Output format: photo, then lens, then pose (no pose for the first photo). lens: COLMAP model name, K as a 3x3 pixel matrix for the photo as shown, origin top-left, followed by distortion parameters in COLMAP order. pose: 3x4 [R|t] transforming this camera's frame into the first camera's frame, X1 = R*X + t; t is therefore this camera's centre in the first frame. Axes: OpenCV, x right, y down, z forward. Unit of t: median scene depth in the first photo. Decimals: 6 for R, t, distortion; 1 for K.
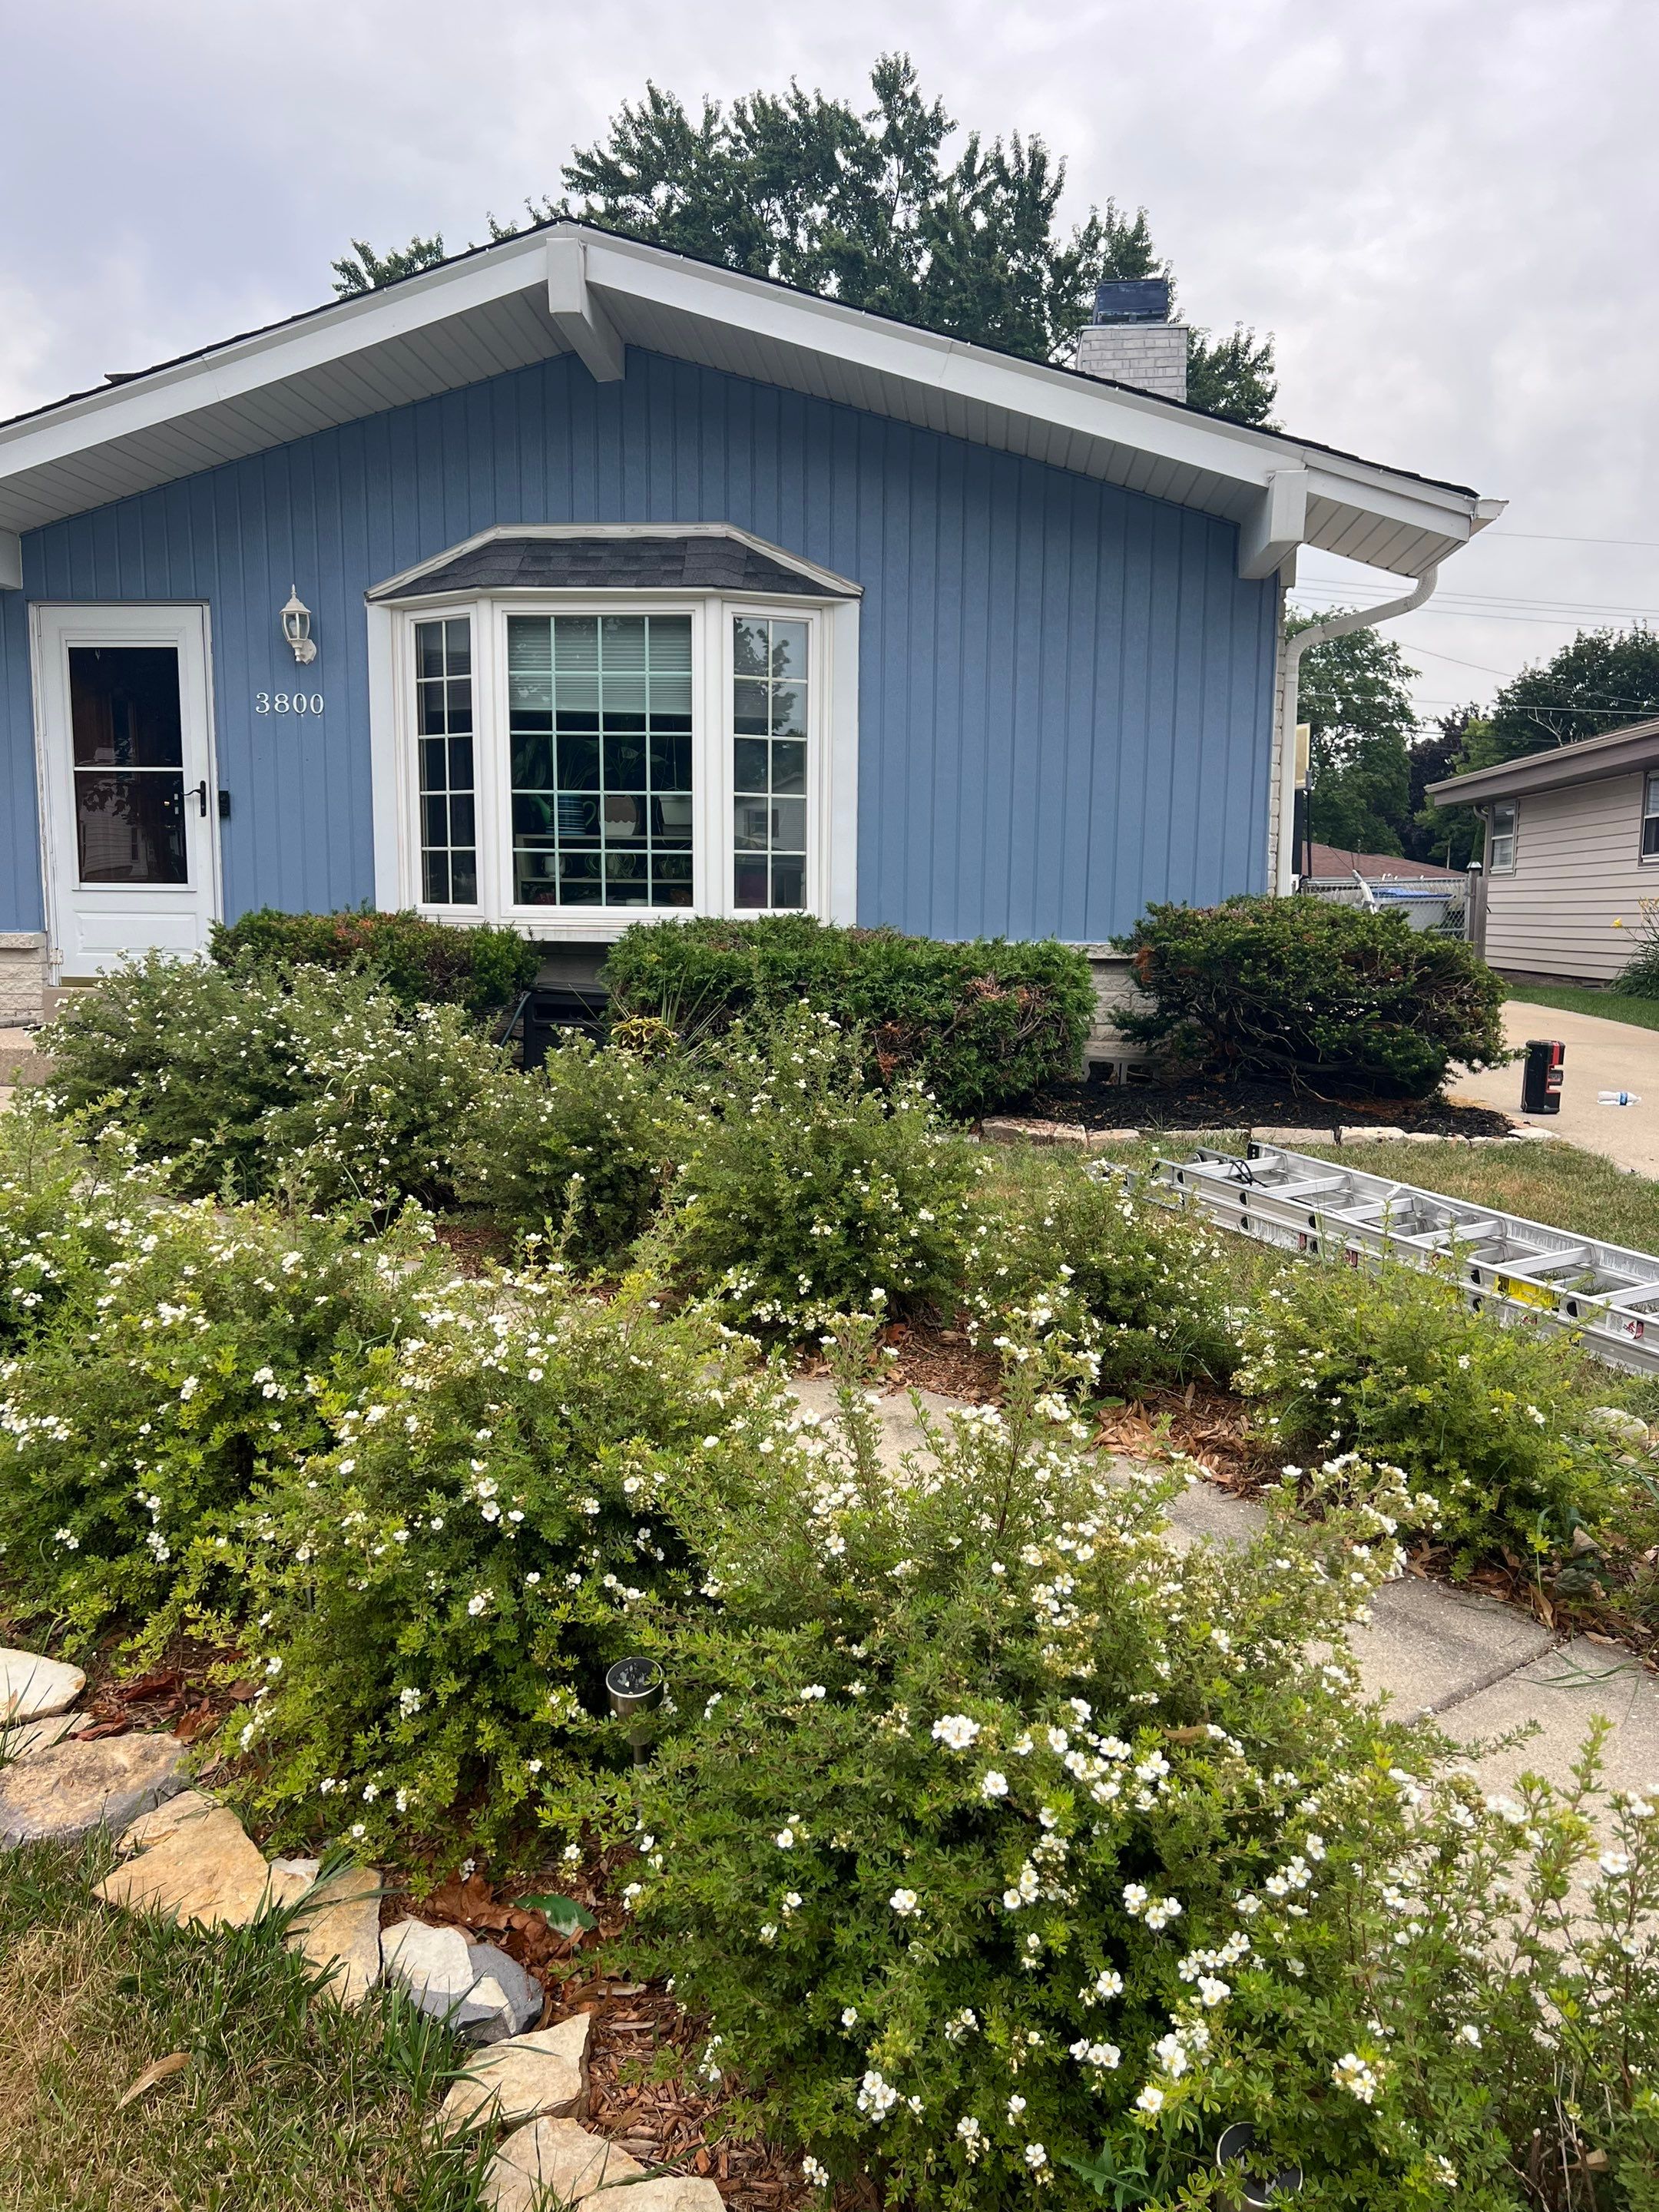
lens RADIAL K [[1653.5, 0, 824.4], [0, 1653.5, 1115.5], [0, 0, 1]] dist [0.035306, -0.020125]
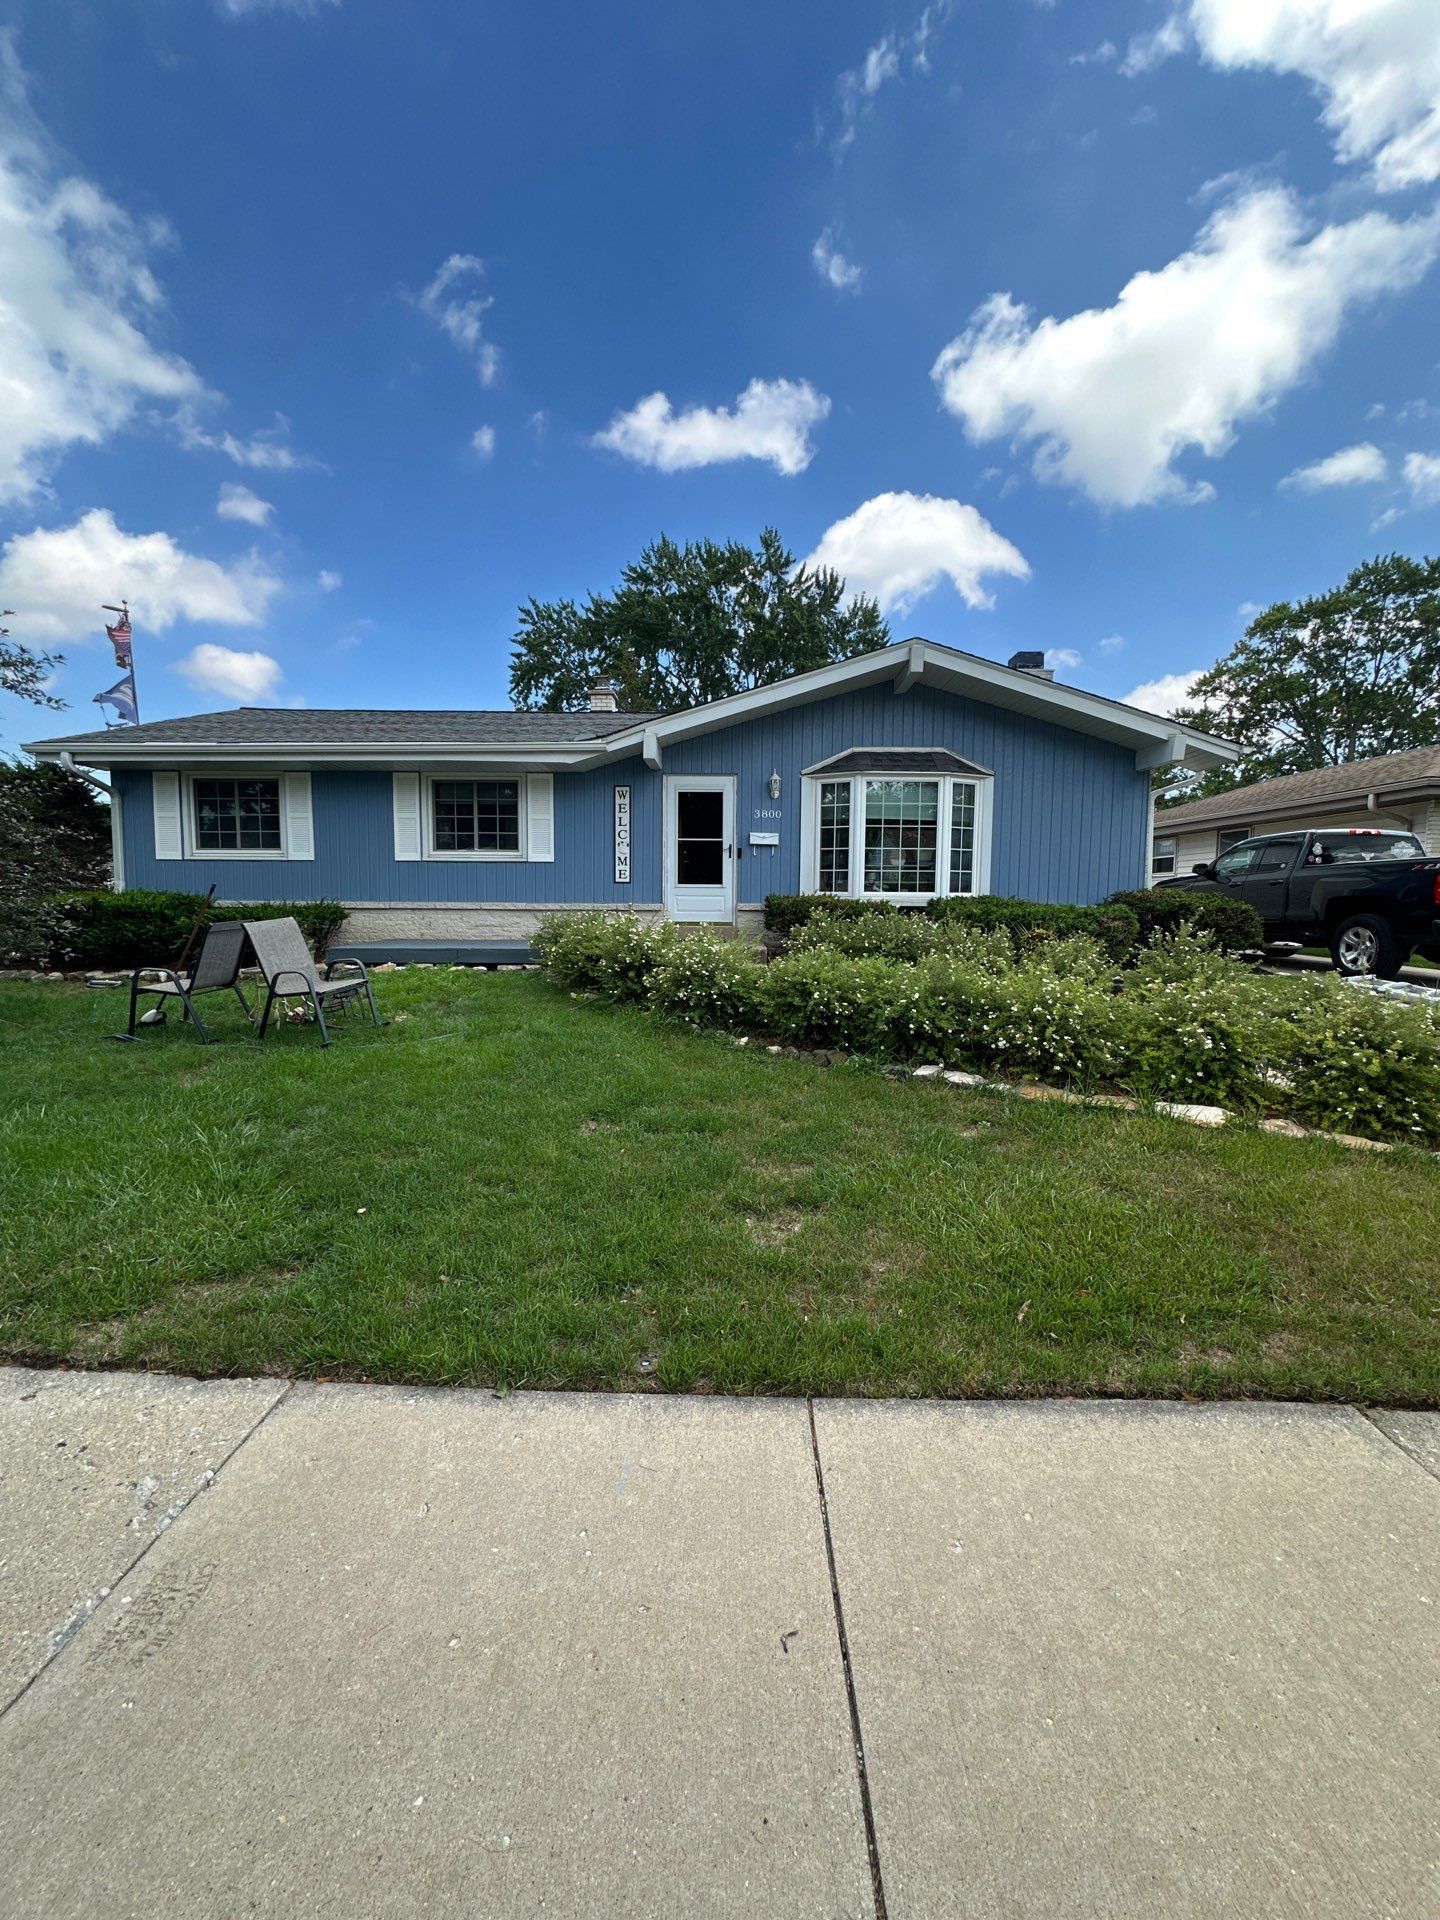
lens RADIAL K [[776.0, 0, 734.5], [0, 776.0, 995.3], [0, 0, 1]] dist [-0.008487, -0.000257]
pose [[0.996211, -0.009988, 0.086392, -0.476368], [0.010757, 0.999907, -0.008441, 0.040748], [-0.086300, 0.009338, 0.996225, -0.182312]]
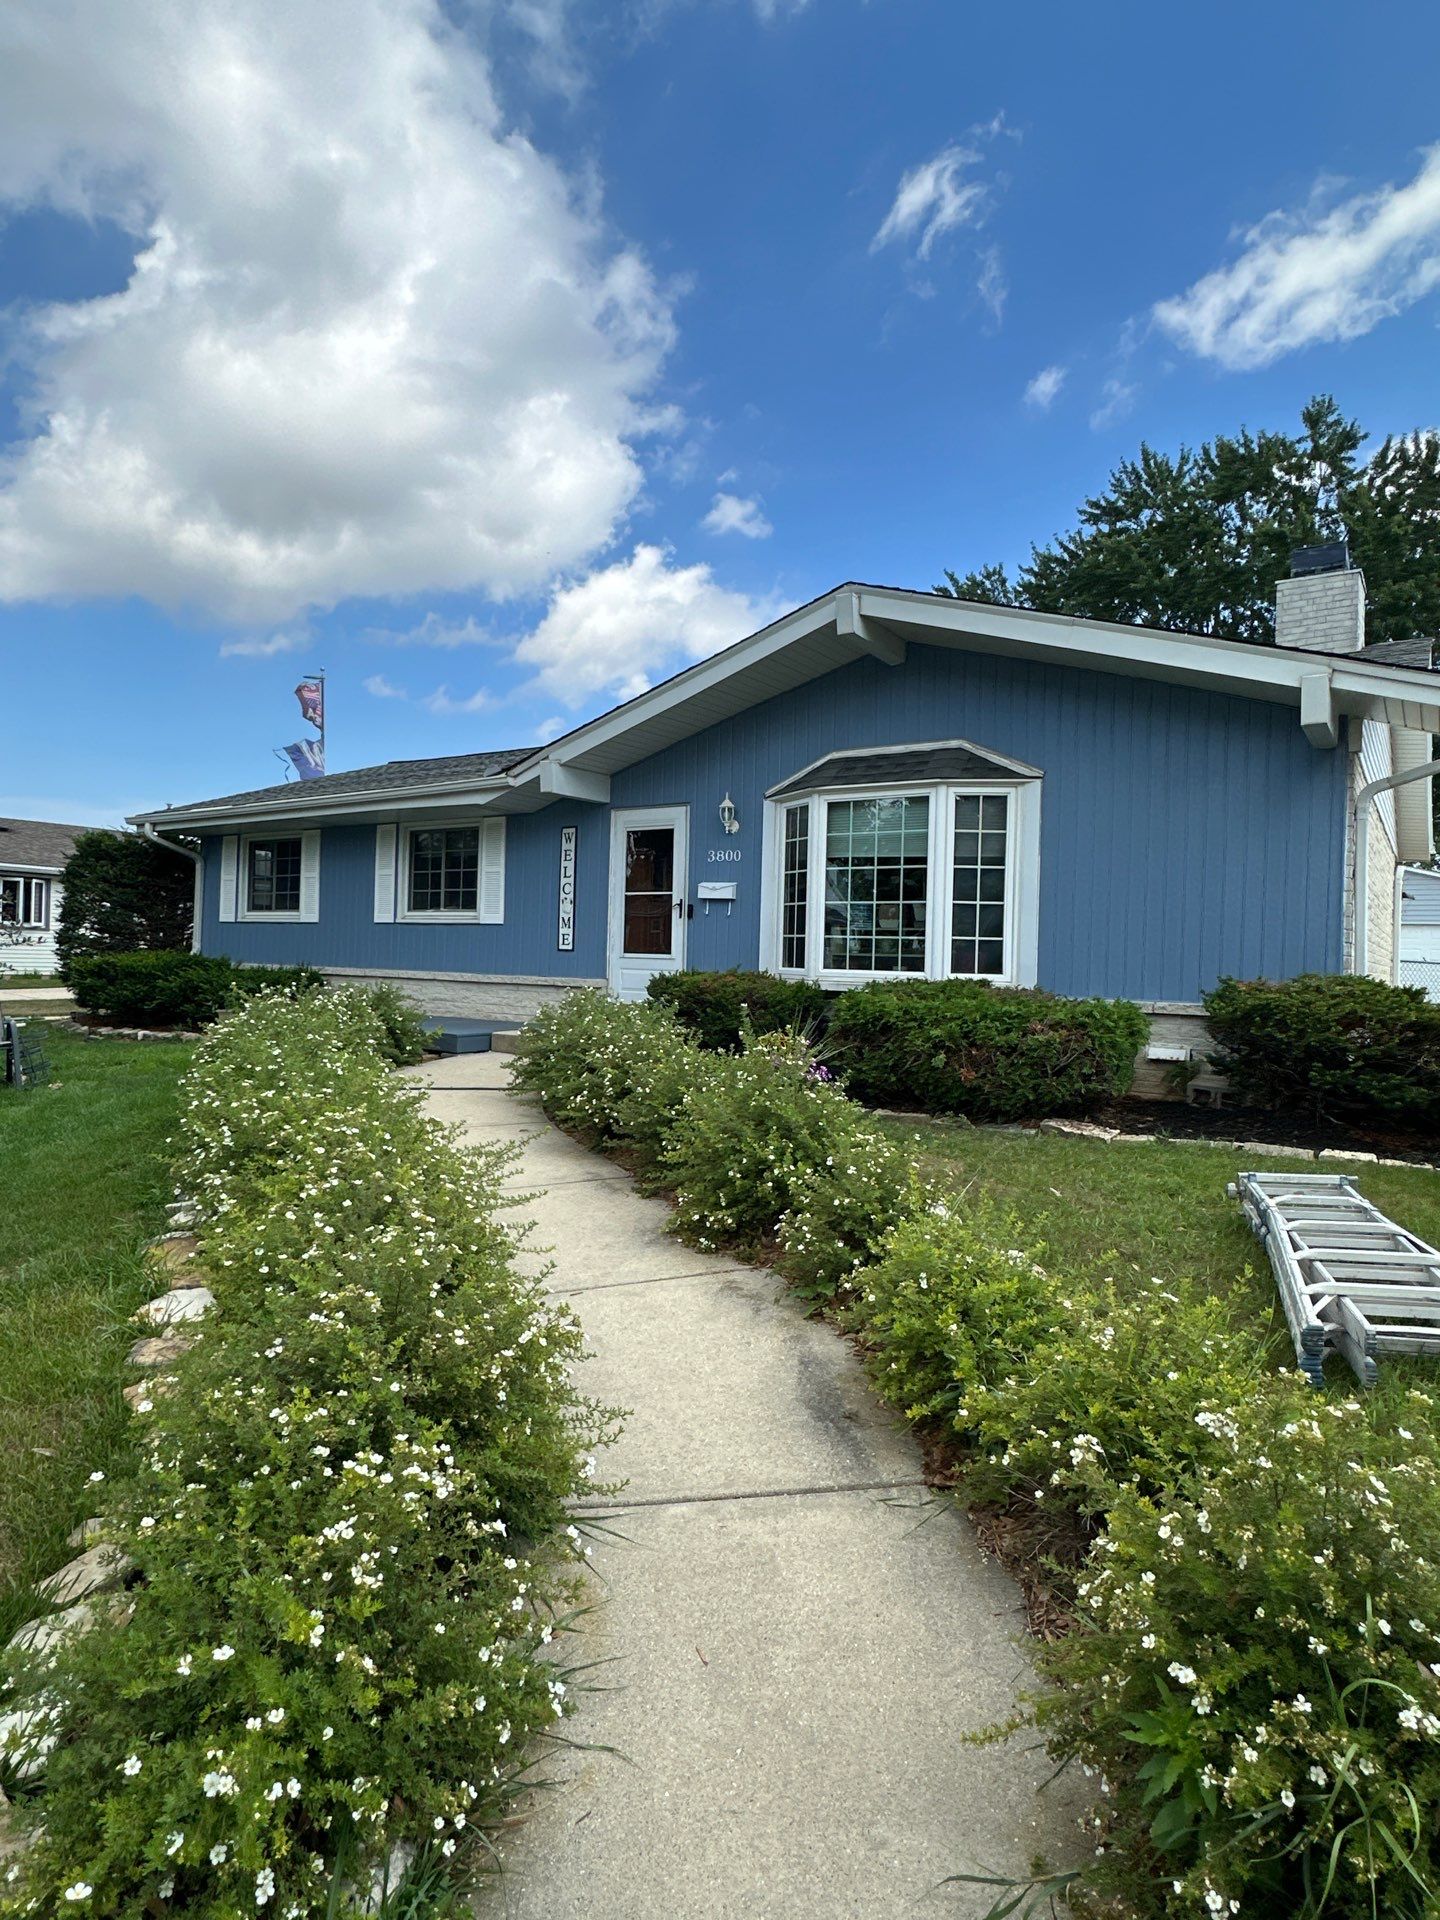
lens RADIAL K [[1095.9, 0, 708.7], [0, 1095.9, 965.9], [0, 0, 1]] dist [-0.000931, -0.008912]
pose [[0.872204, 0.020638, -0.488707, 0.240984], [-0.085394, 0.990191, -0.110588, 0.001326], [0.481631, 0.138187, 0.865411, -0.011222]]
